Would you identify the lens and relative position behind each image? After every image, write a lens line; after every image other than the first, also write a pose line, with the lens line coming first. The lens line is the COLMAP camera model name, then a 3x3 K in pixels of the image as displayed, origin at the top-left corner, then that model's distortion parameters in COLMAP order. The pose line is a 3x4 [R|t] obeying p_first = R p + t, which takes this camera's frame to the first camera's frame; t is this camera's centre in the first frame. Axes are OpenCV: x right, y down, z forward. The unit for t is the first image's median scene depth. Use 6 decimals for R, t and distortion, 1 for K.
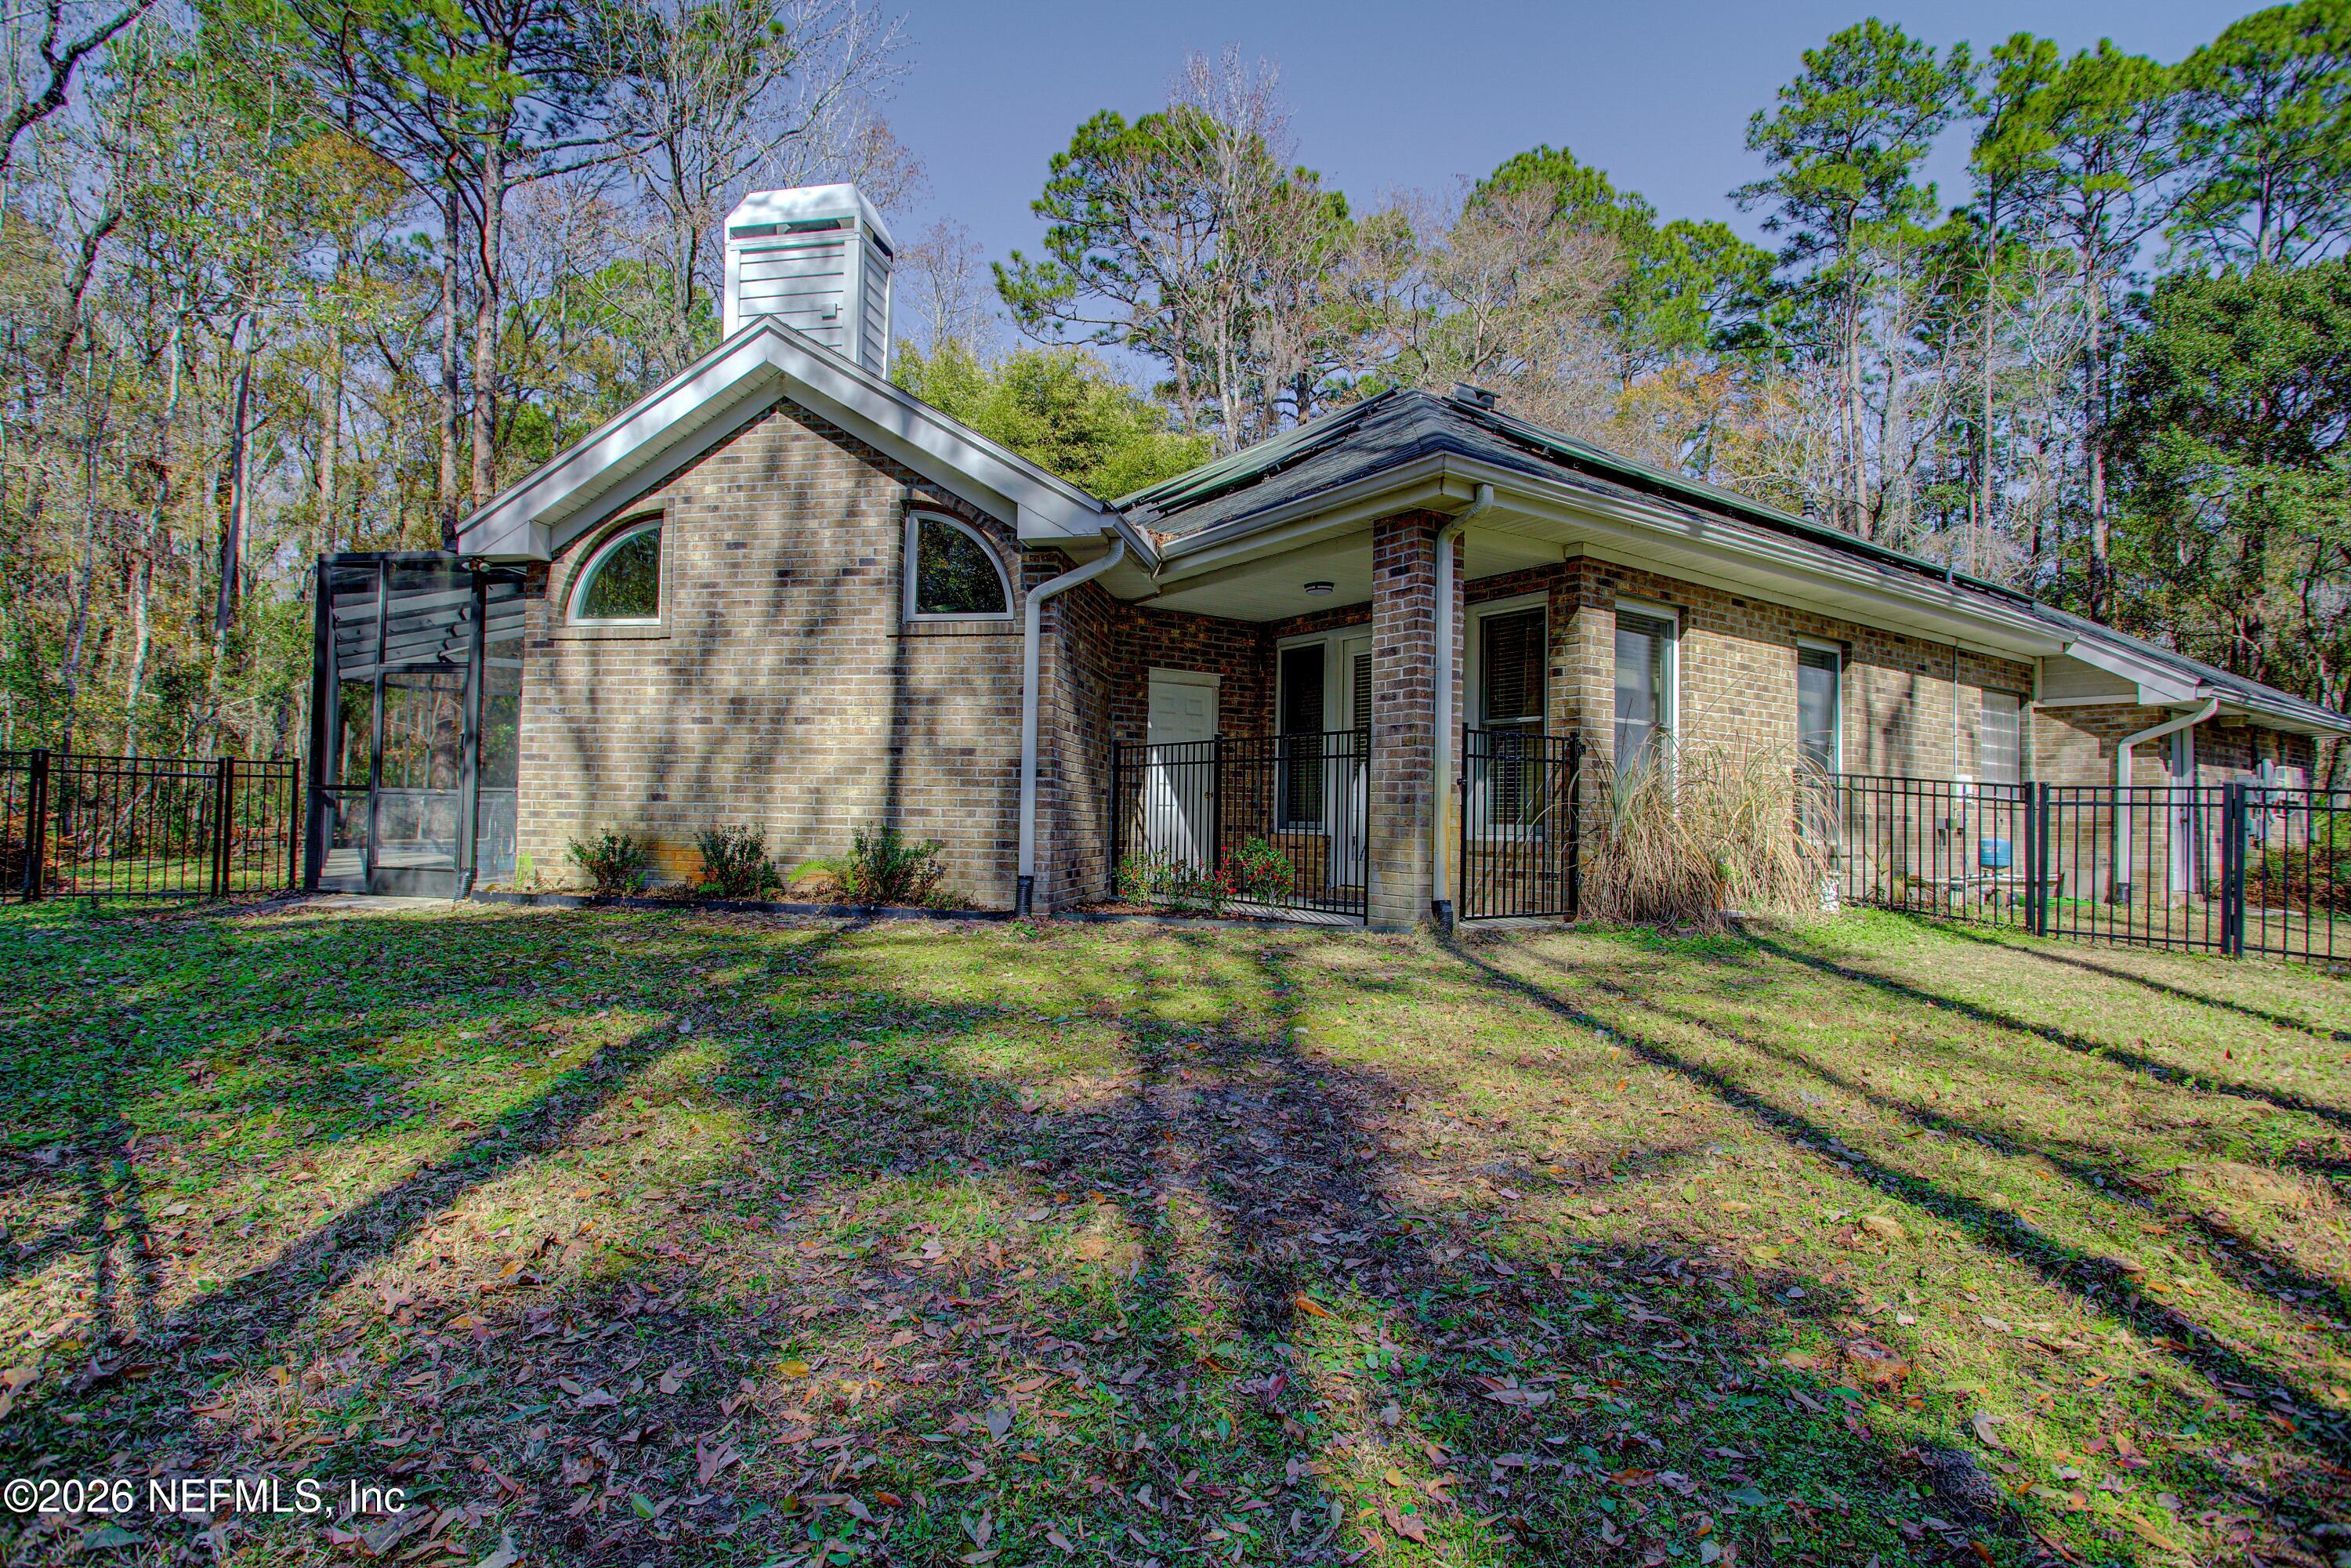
lens RADIAL K [[1172.3, 0, 1175.5], [0, 1172.3, 784.0], [0, 0, 1]] dist [-0.019581, 0.008894]
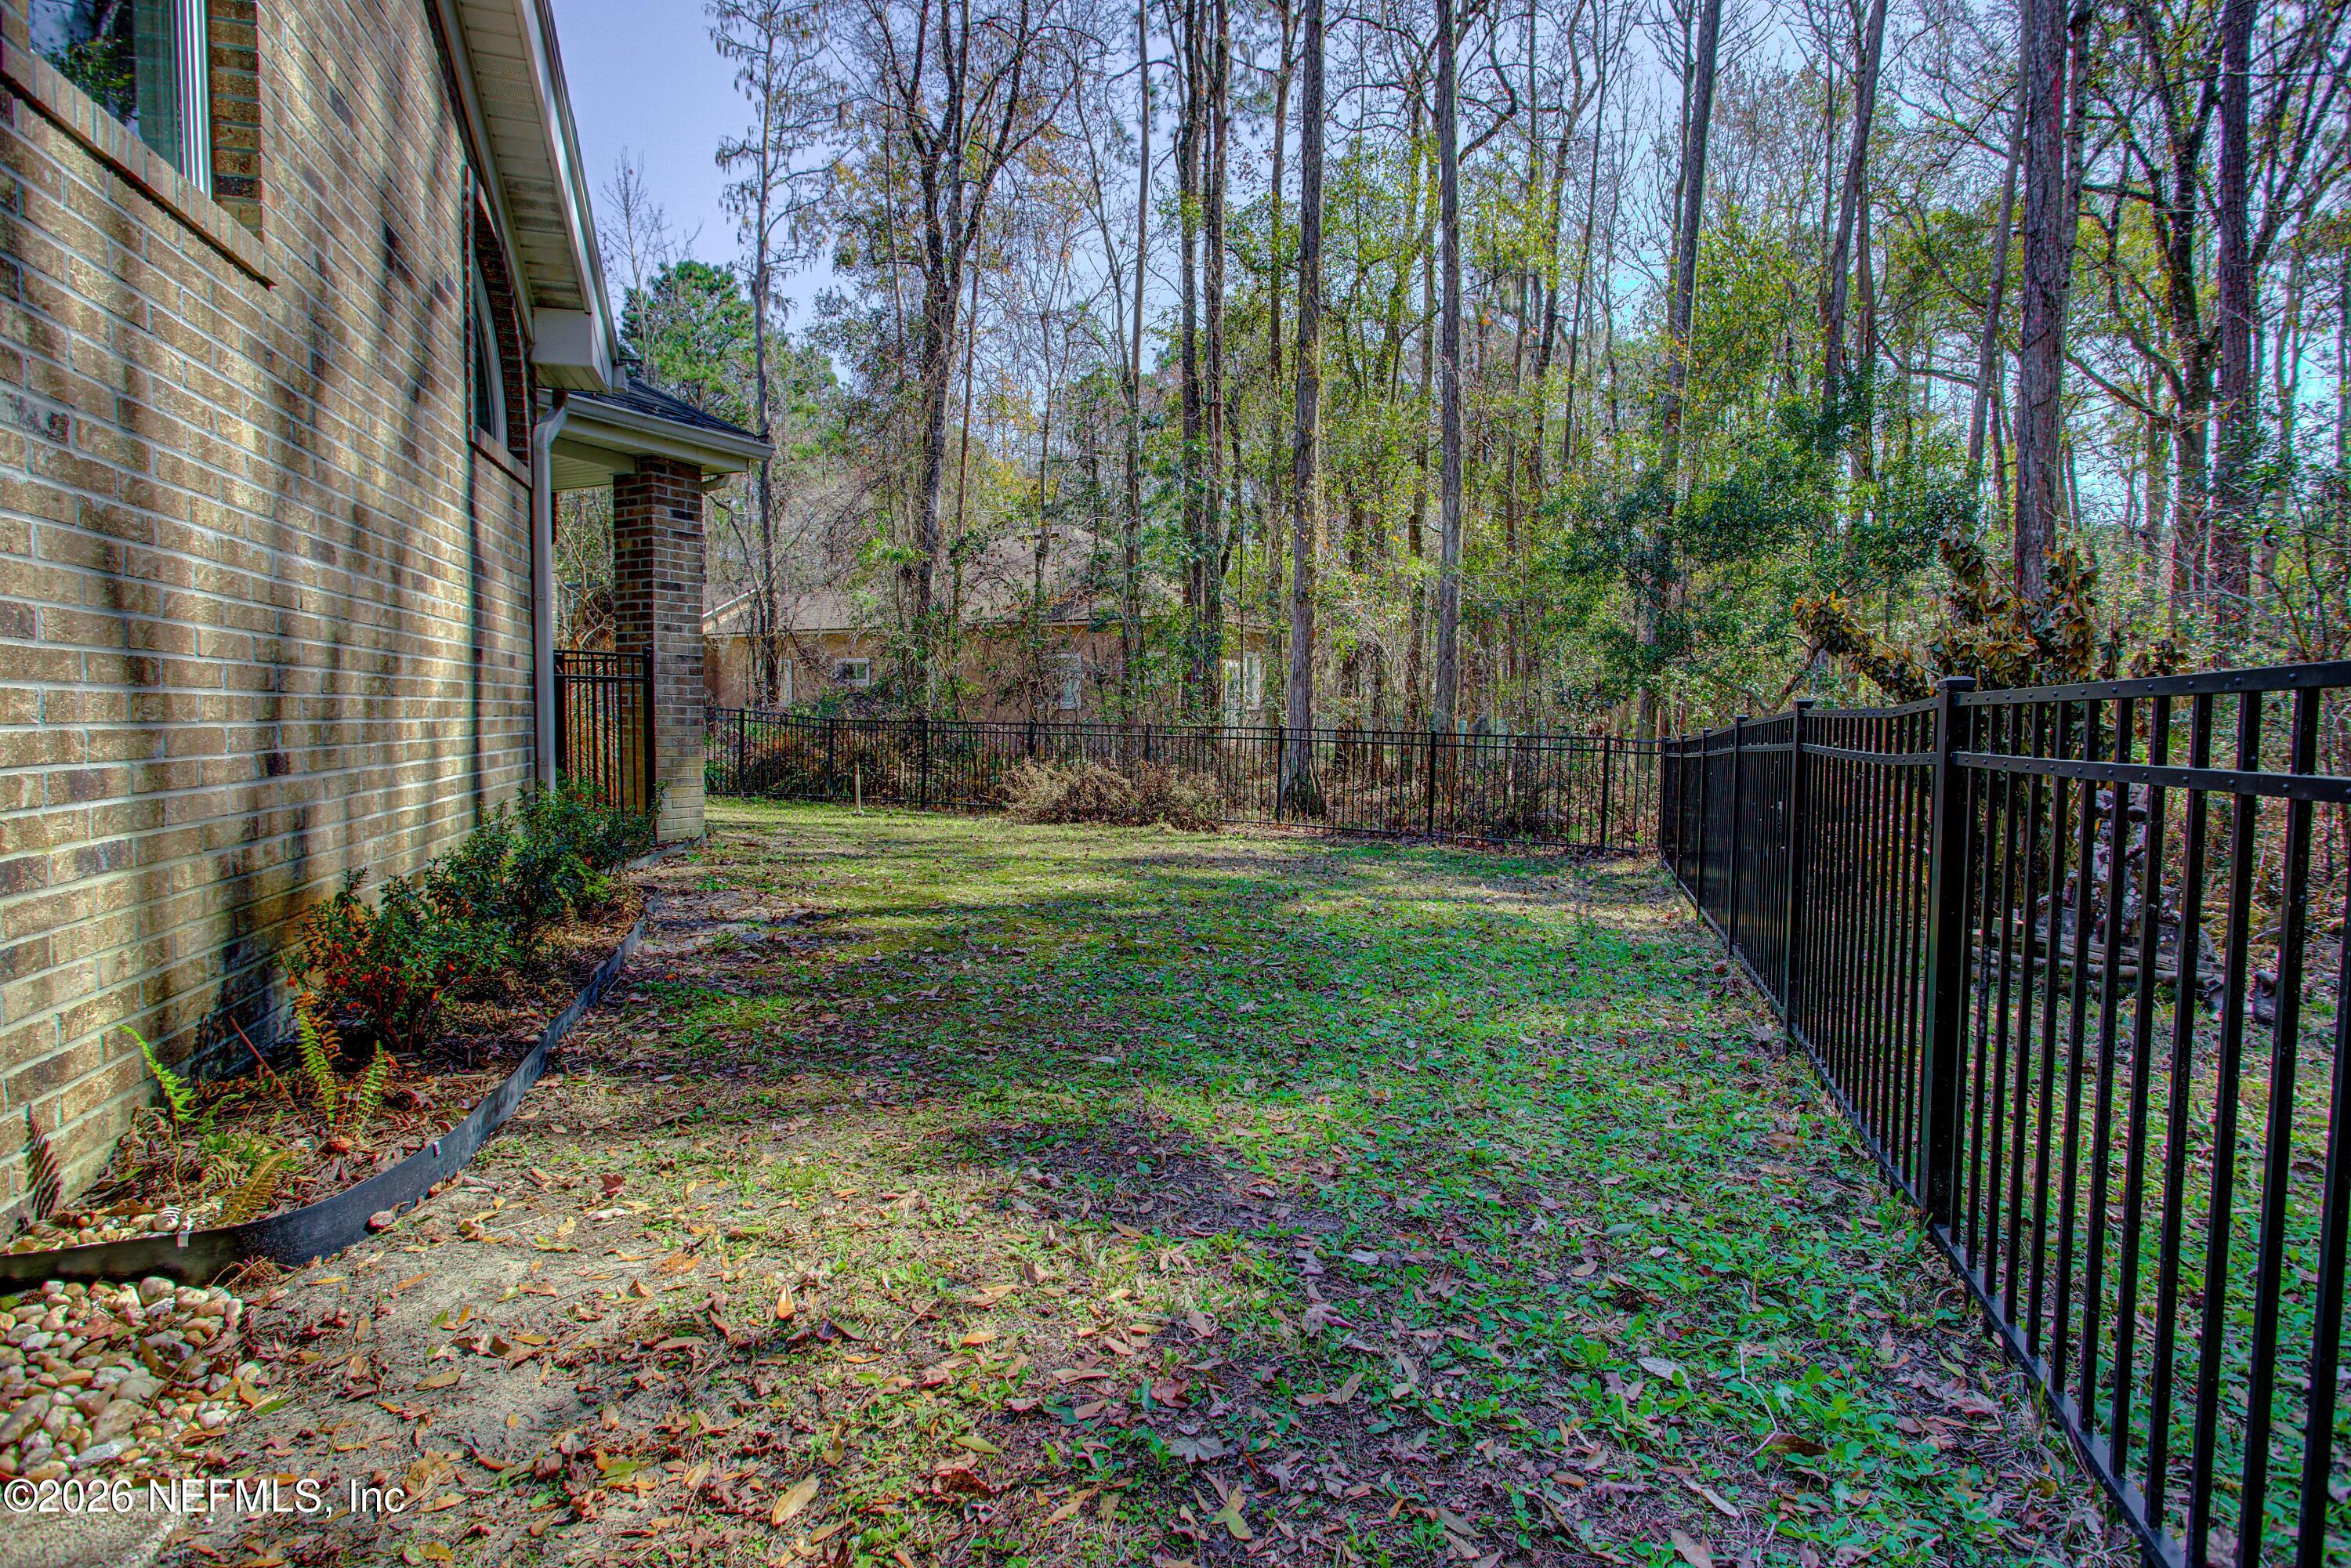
lens RADIAL K [[1172.3, 0, 1175.5], [0, 1172.3, 784.0], [0, 0, 1]] dist [-0.019581, 0.008894]
pose [[-0.480490, -0.069817, 0.874217, -0.861177], [-0.014051, 0.997311, 0.071925, -0.010735], [-0.876888, 0.022275, -0.480179, 0.935569]]
